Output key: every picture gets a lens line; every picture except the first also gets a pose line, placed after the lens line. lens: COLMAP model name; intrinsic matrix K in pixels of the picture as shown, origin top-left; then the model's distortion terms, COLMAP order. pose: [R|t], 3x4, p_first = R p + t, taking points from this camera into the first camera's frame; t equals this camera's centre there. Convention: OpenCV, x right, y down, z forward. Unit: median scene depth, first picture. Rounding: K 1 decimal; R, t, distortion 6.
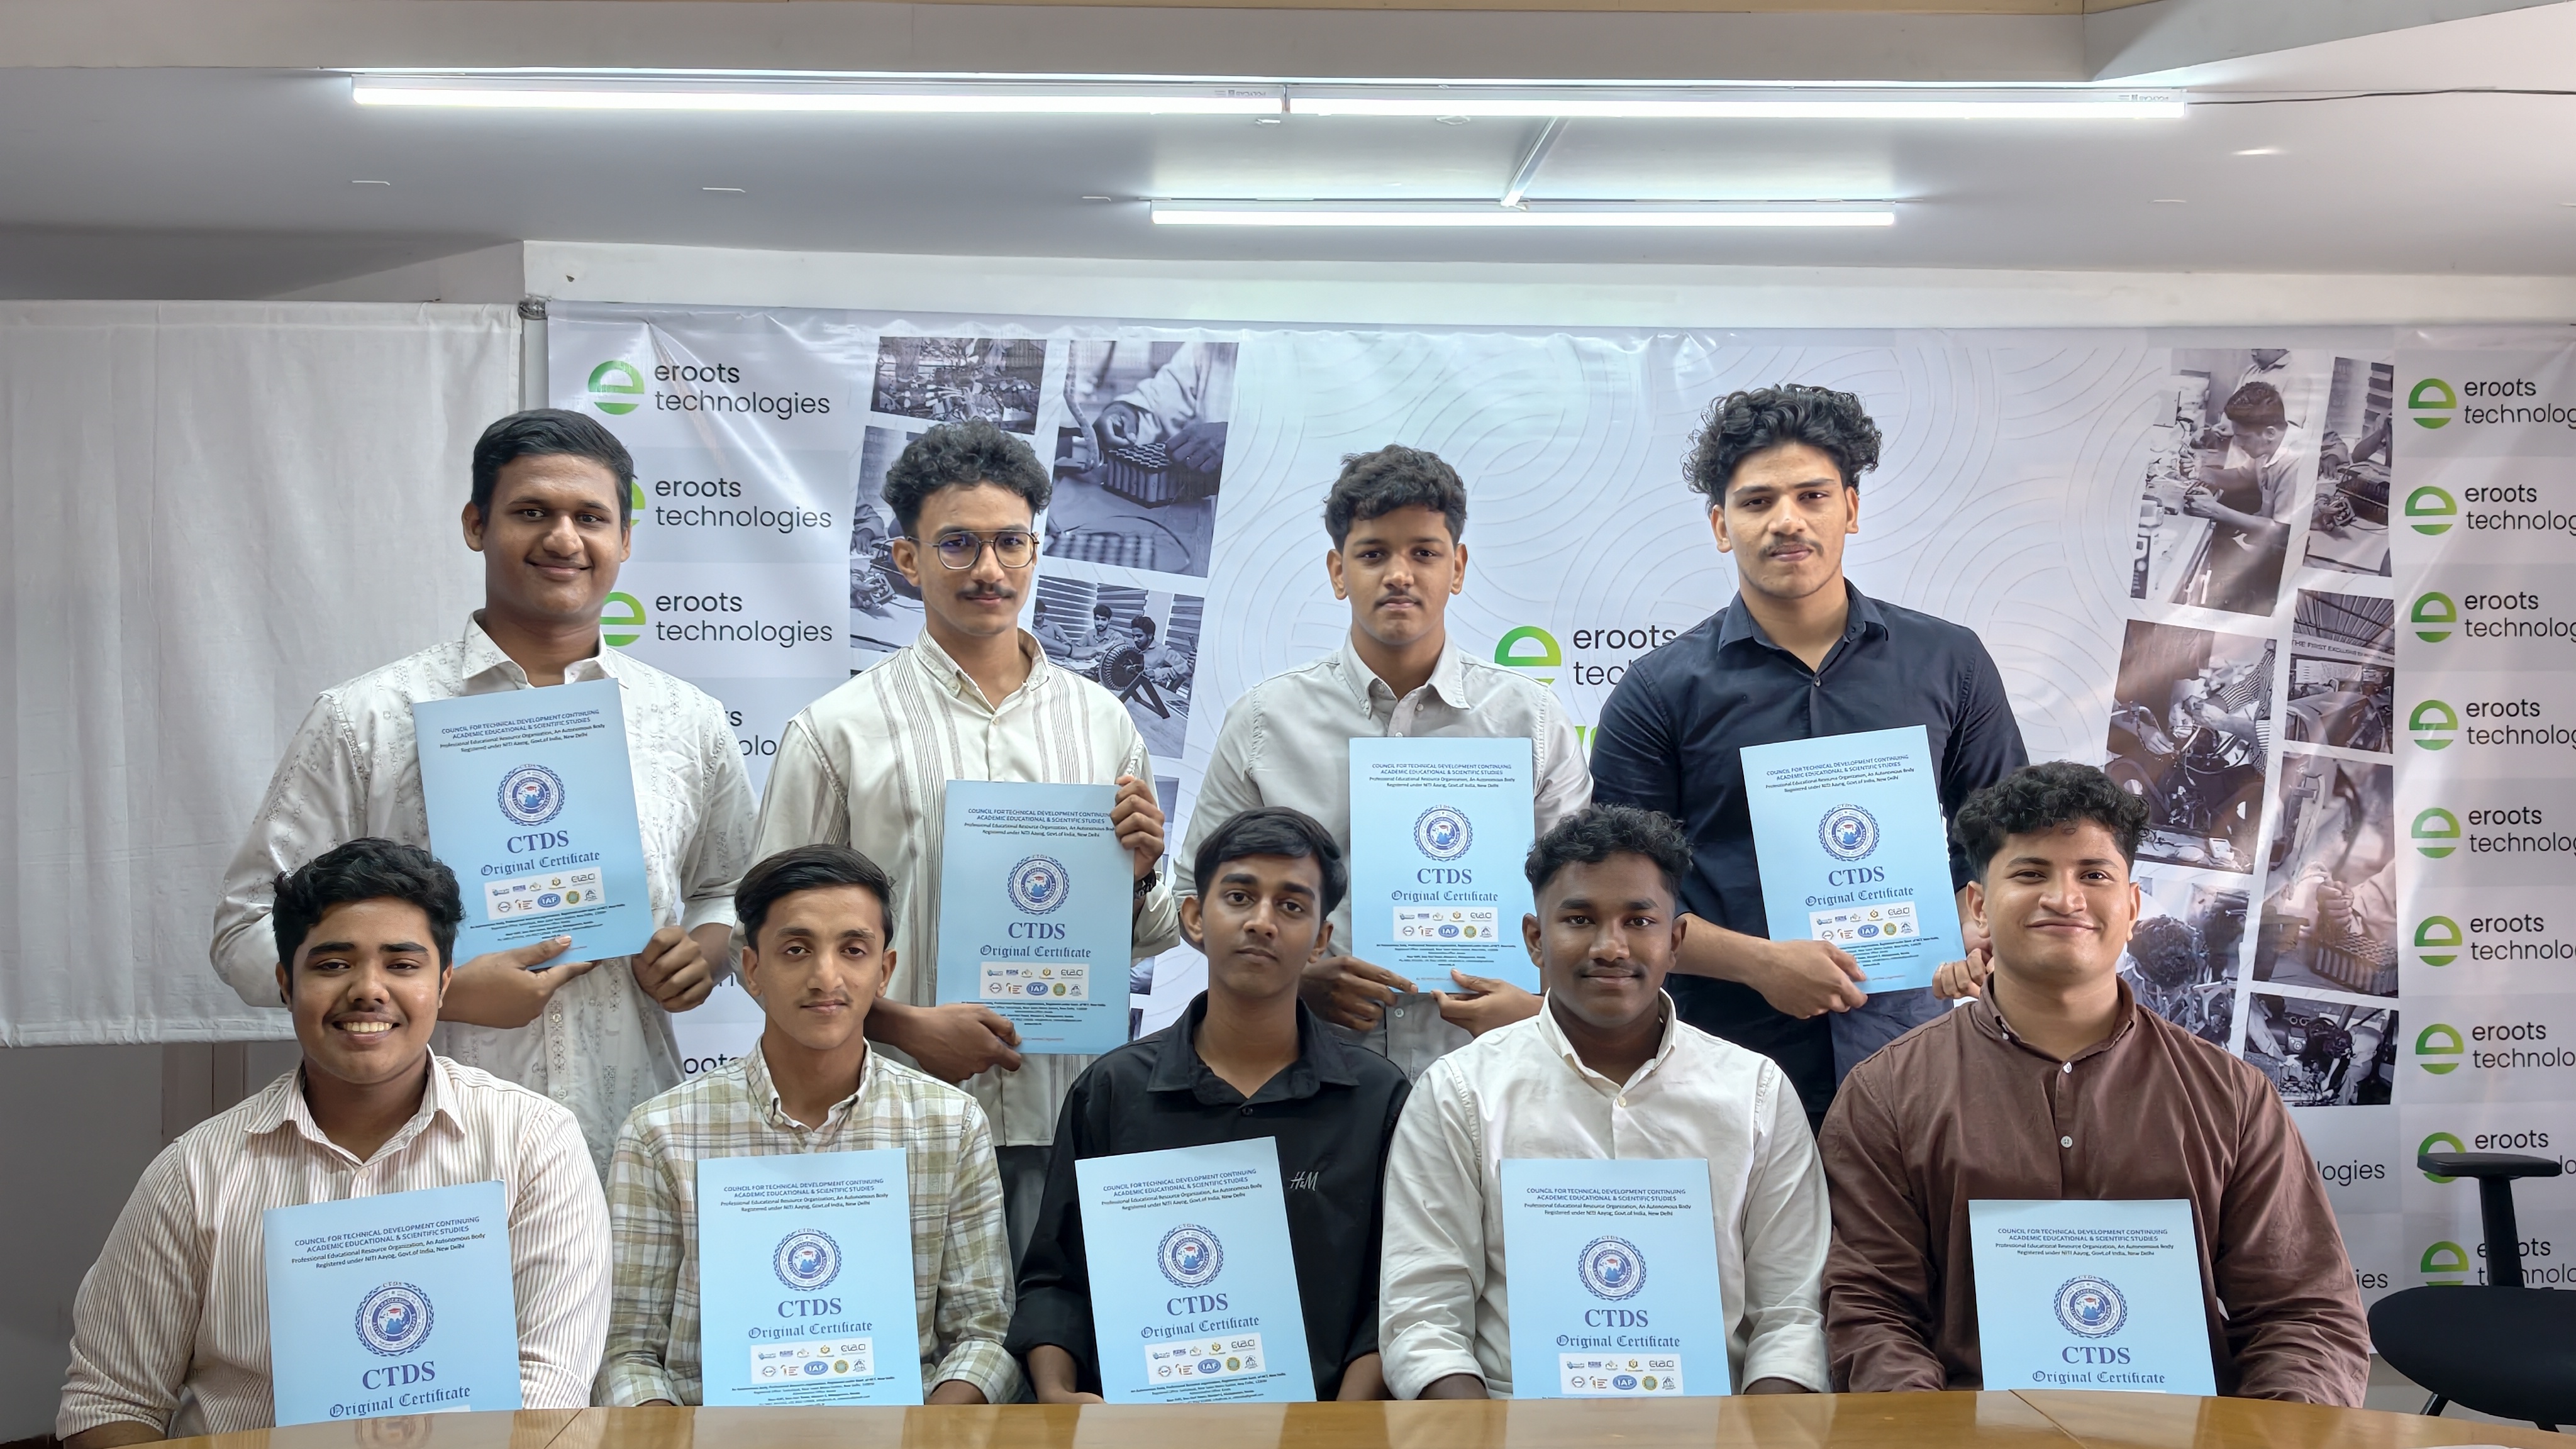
lens RADIAL K [[2573.4, 0, 1244.2], [0, 2573.4, 715.2], [0, 0, 1]] dist [0.084508, 0.000000]
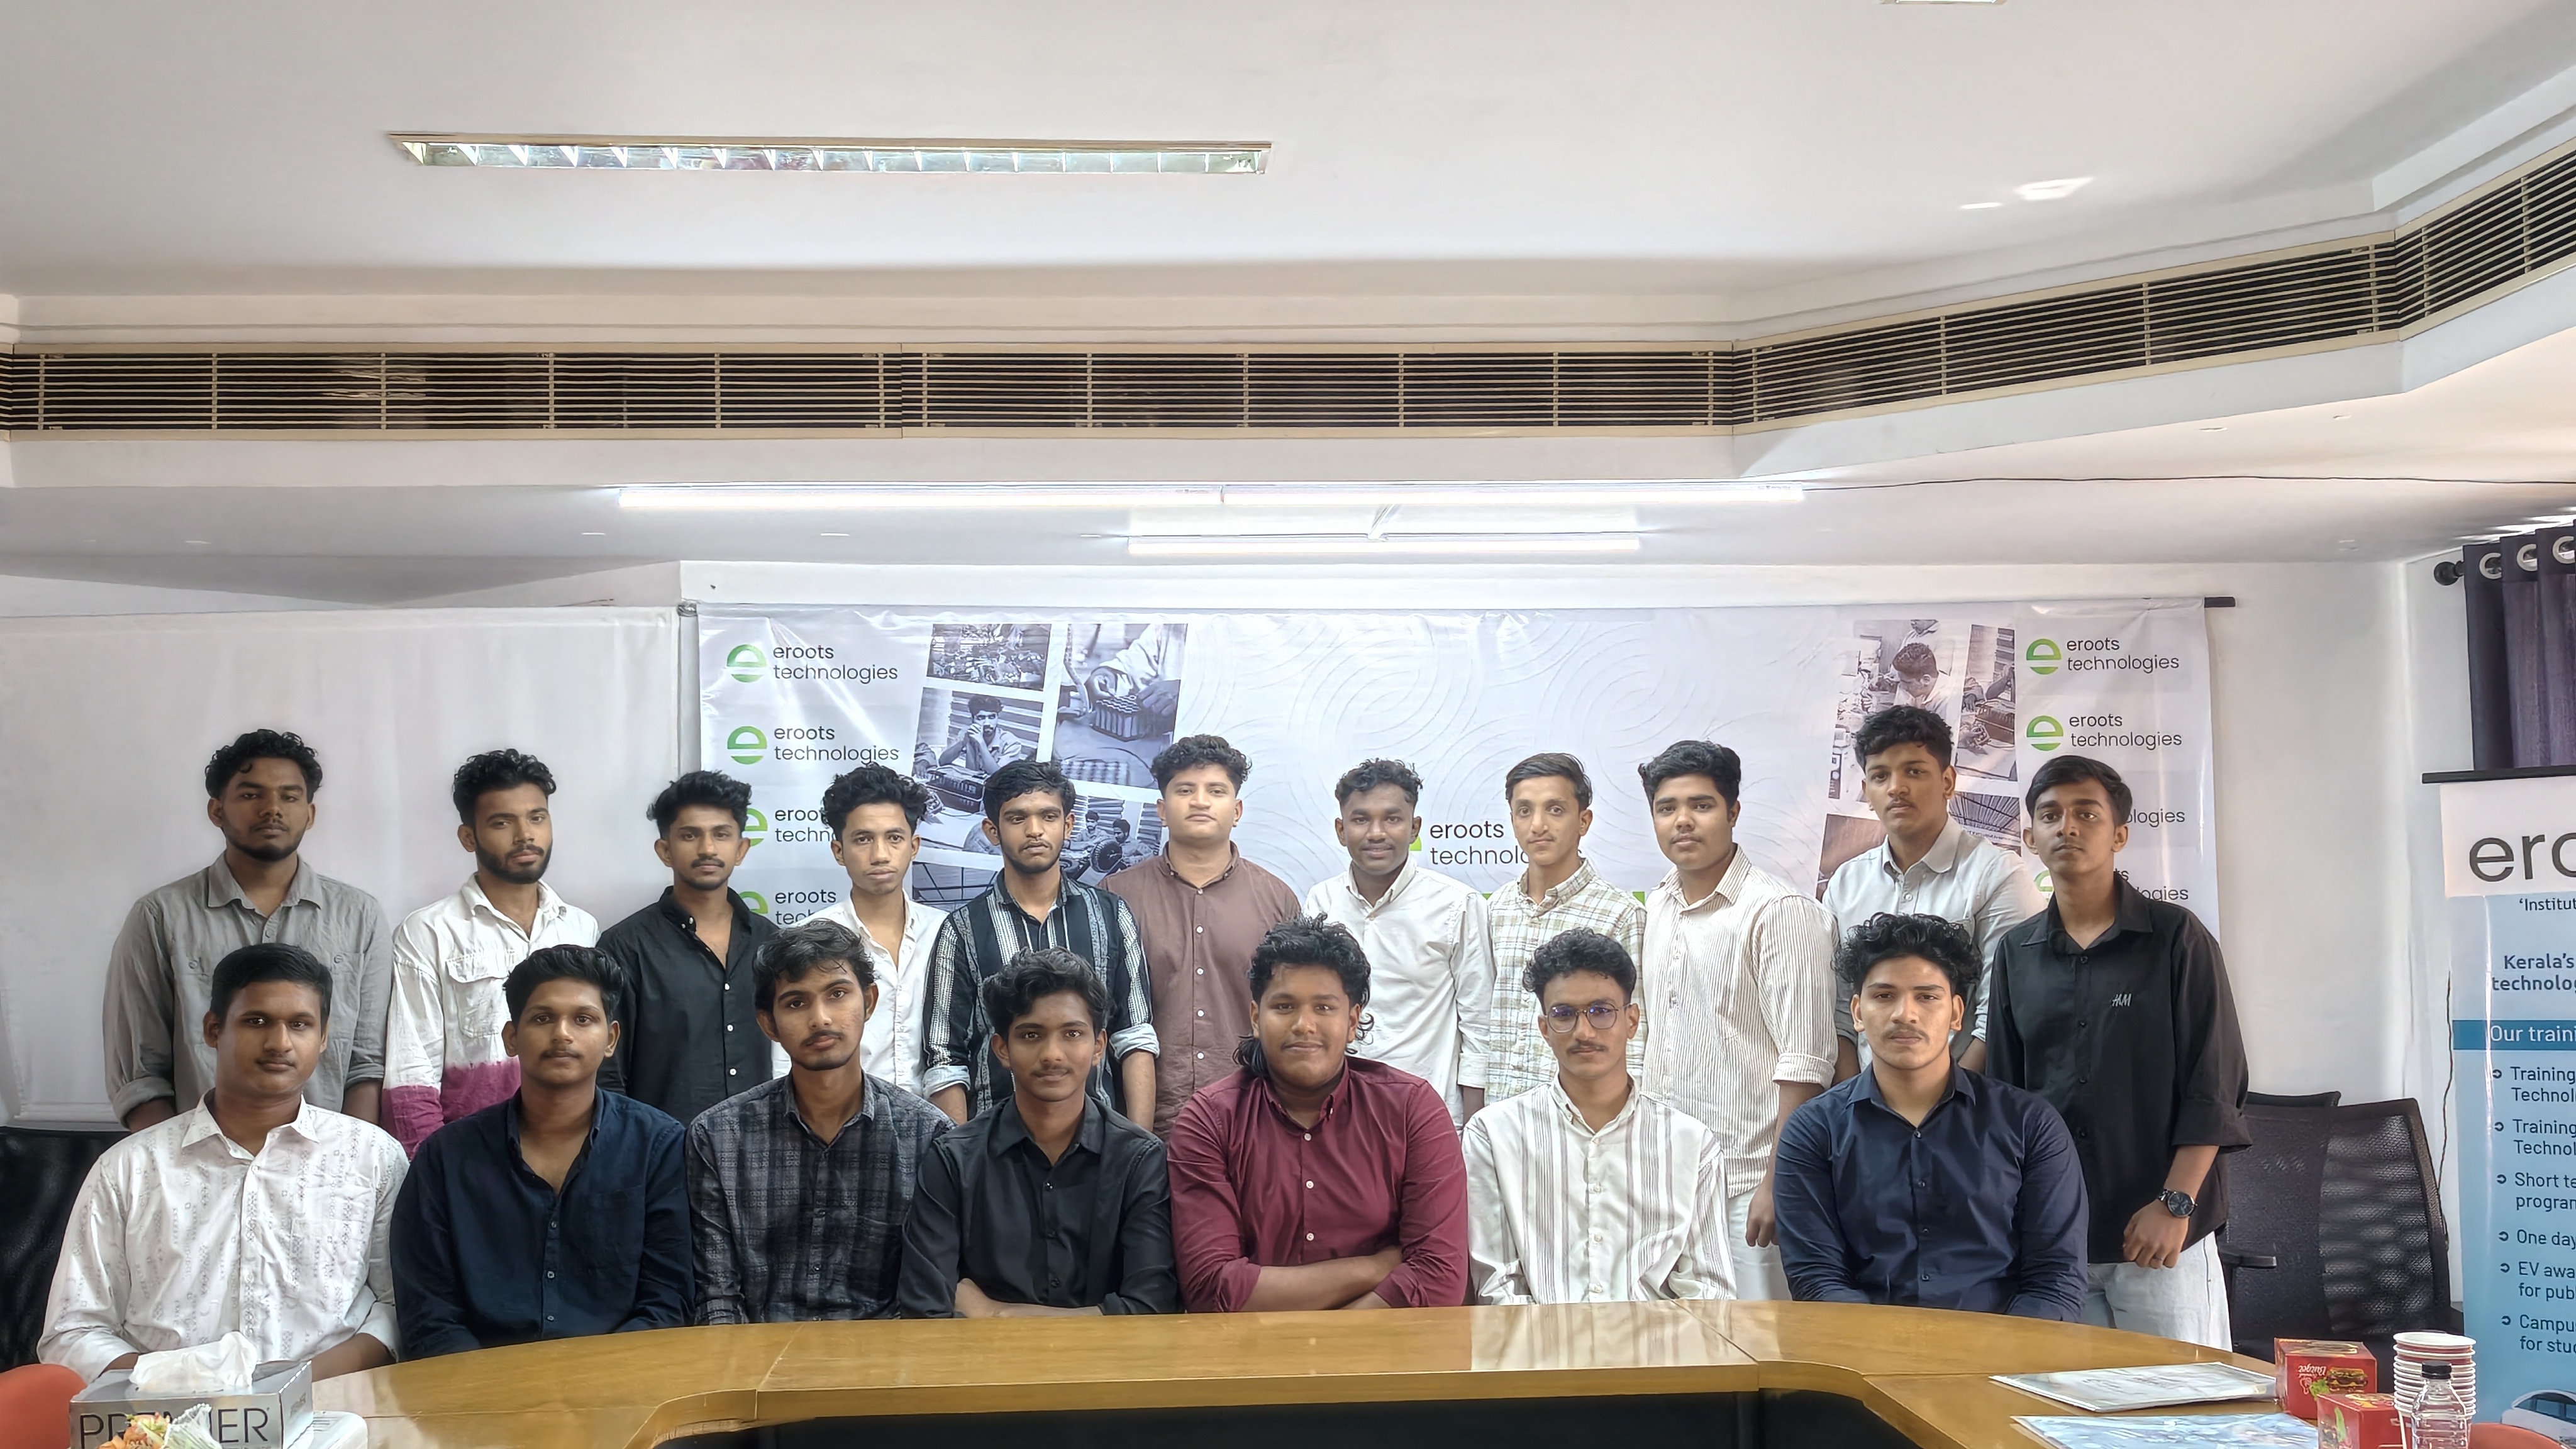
lens RADIAL K [[2670.6, 0, 1275.4], [0, 2670.6, 729.7], [0, 0, 1]] dist [0.208653, 0.000000]
pose [[0.999705, -0.010465, 0.021912, 0.013112], [0.011557, 0.998667, -0.050310, -0.012709], [-0.021357, 0.050548, 0.998493, -0.456376]]
